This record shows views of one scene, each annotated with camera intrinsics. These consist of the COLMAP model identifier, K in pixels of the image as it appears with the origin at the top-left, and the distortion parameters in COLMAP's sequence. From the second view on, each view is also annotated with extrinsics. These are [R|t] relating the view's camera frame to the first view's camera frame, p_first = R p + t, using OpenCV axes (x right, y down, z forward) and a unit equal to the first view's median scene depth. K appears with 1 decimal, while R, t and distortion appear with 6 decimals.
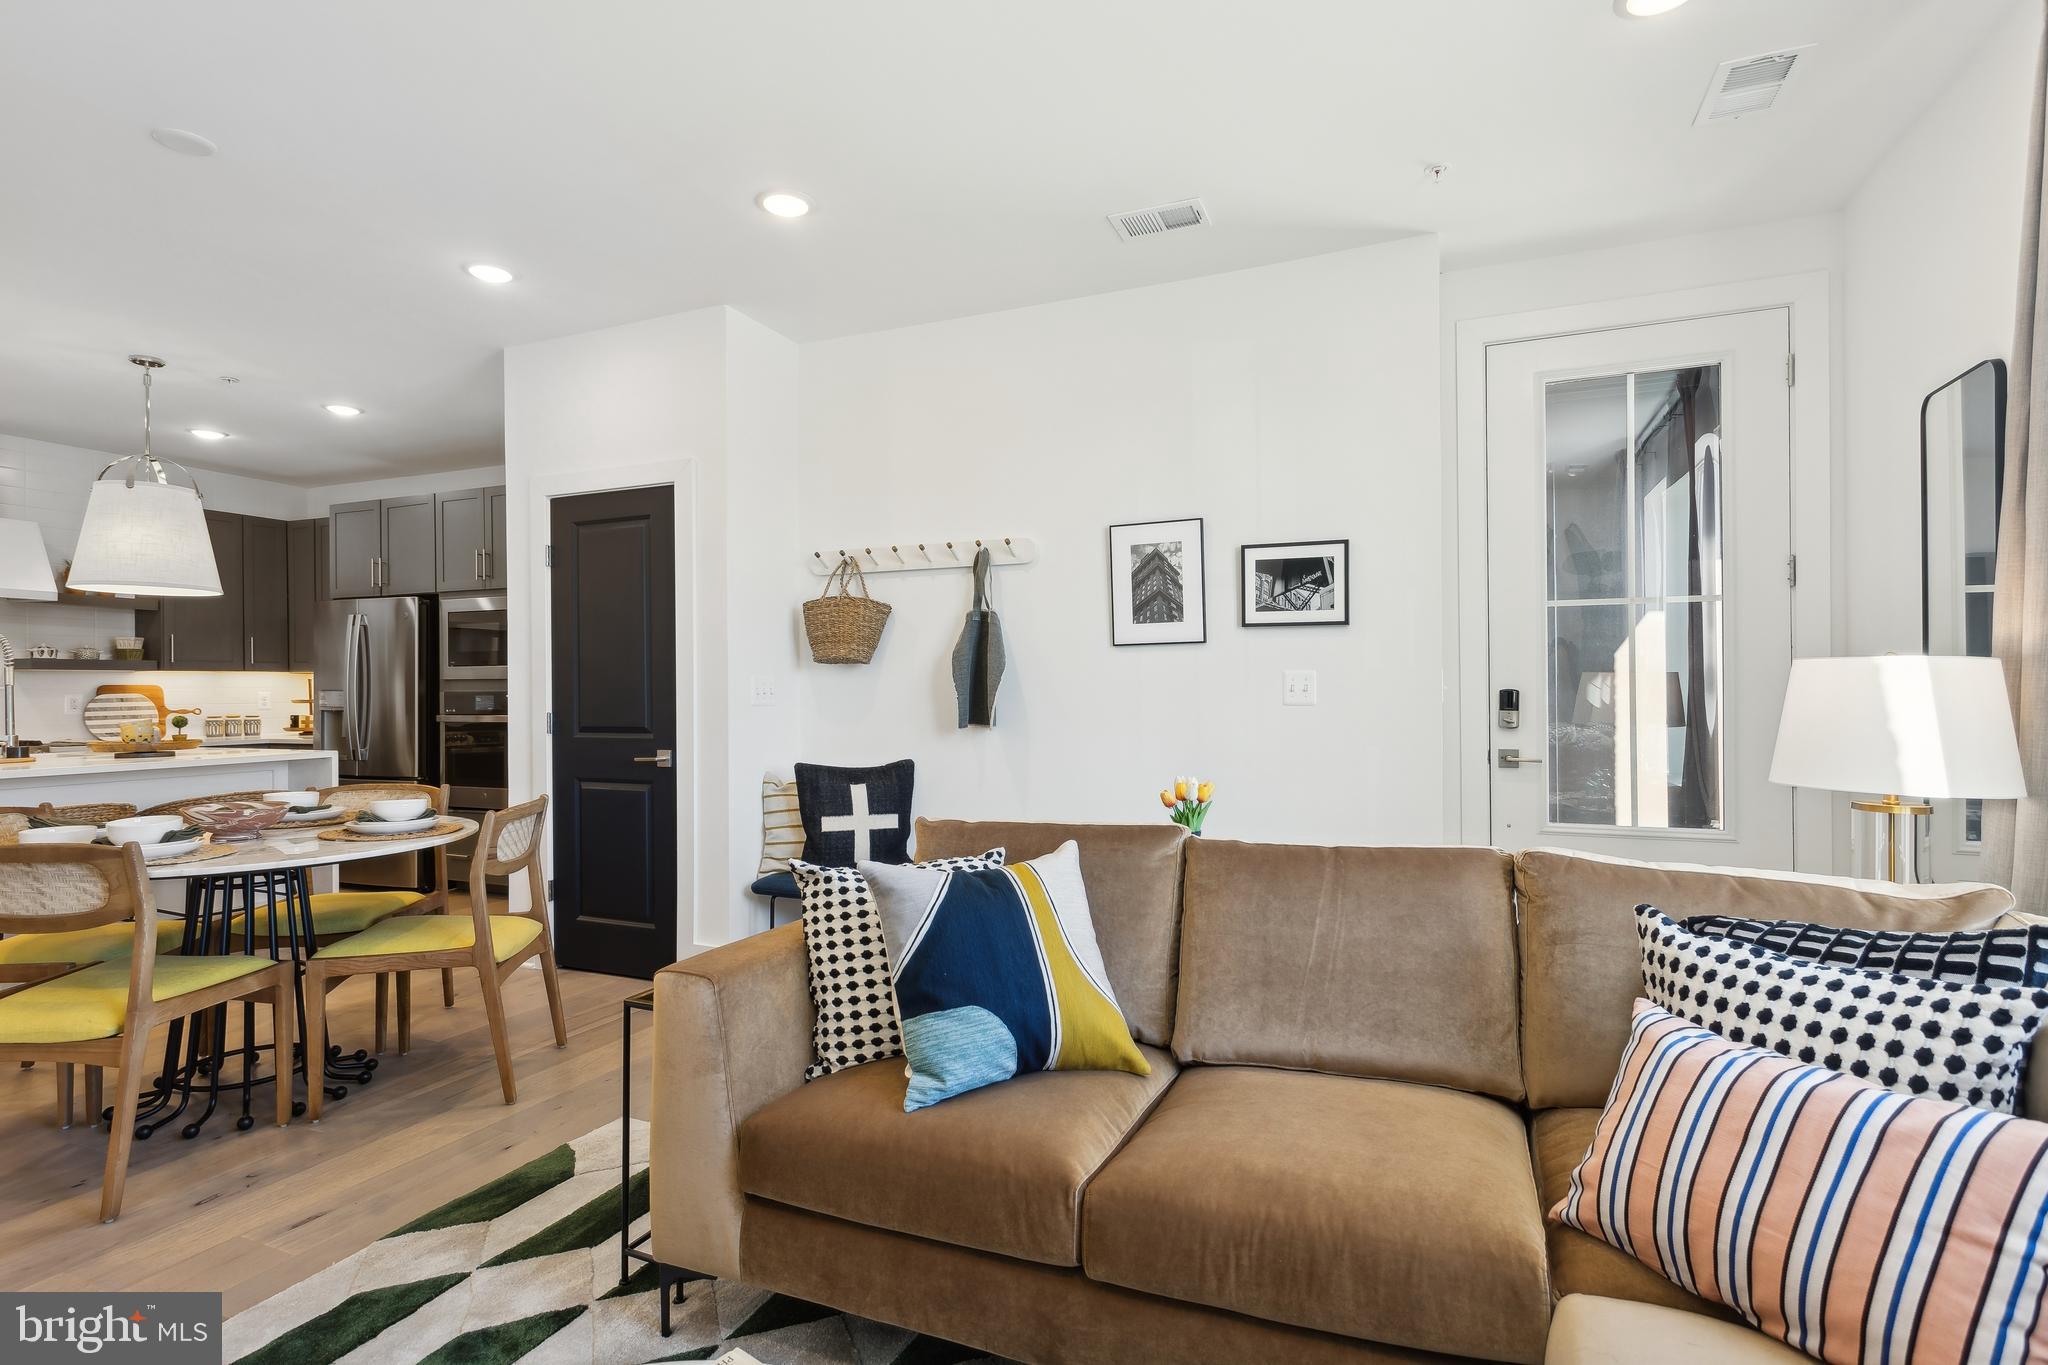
lens RADIAL K [[1014.8, 0, 1026.1], [0, 1014.8, 684.2], [0, 0, 1]] dist [0.002542, 0.003214]
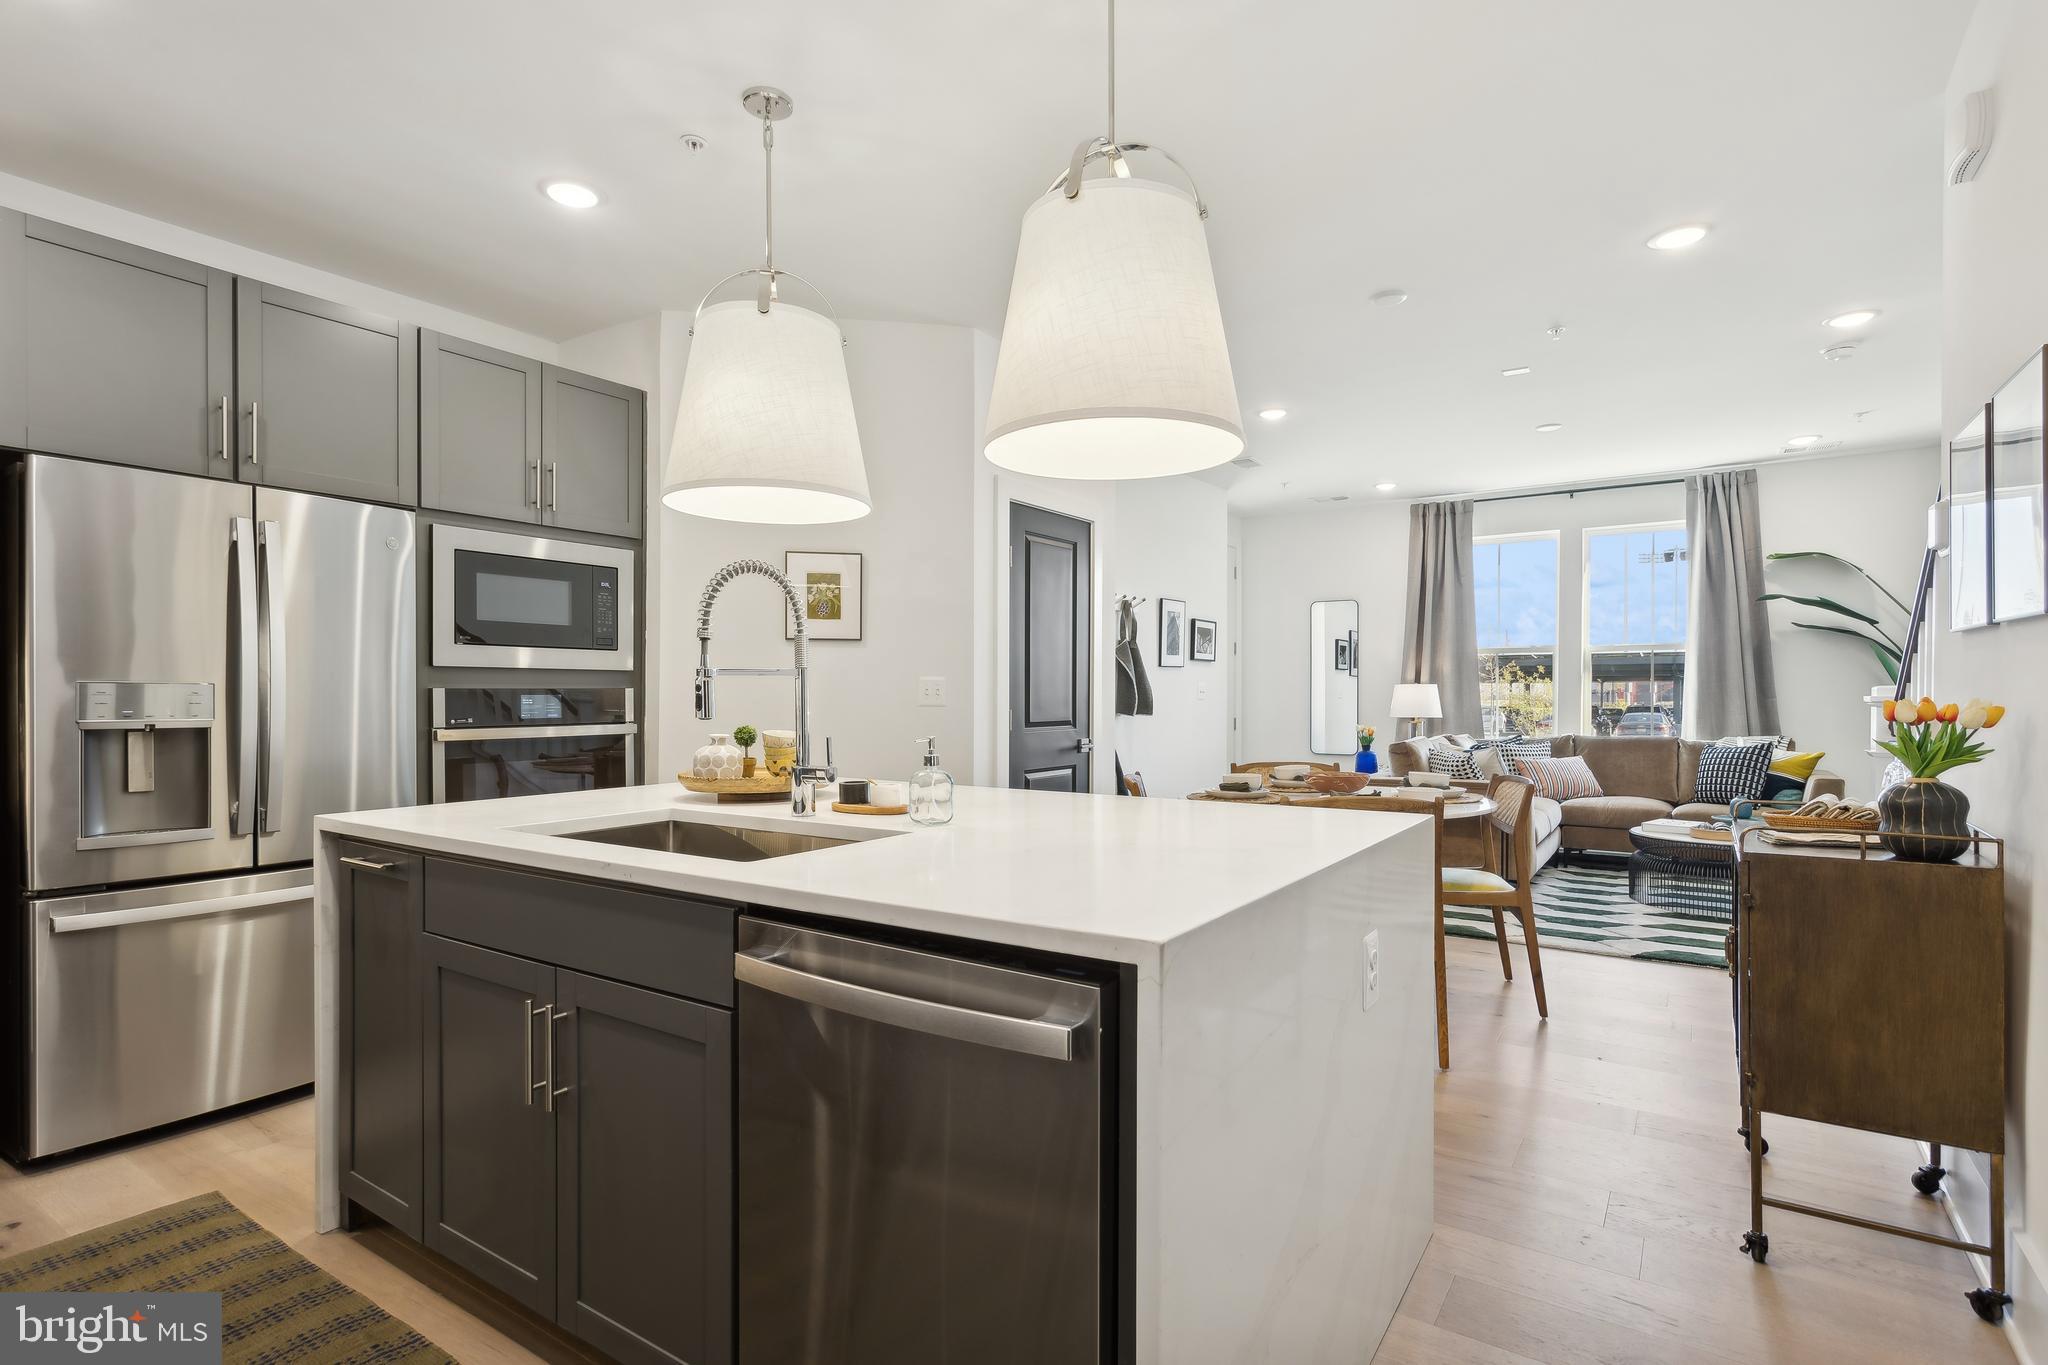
lens RADIAL K [[1014.8, 0, 1034.9], [0, 1014.8, 699.9], [0, 0, 1]] dist [0.002542, 0.003214]
pose [[0.174552, 0.001943, 0.984646, -1.090012], [-0.000960, 0.999998, -0.001803, 0.015067], [-0.984648, -0.000631, 0.174553, 0.587488]]
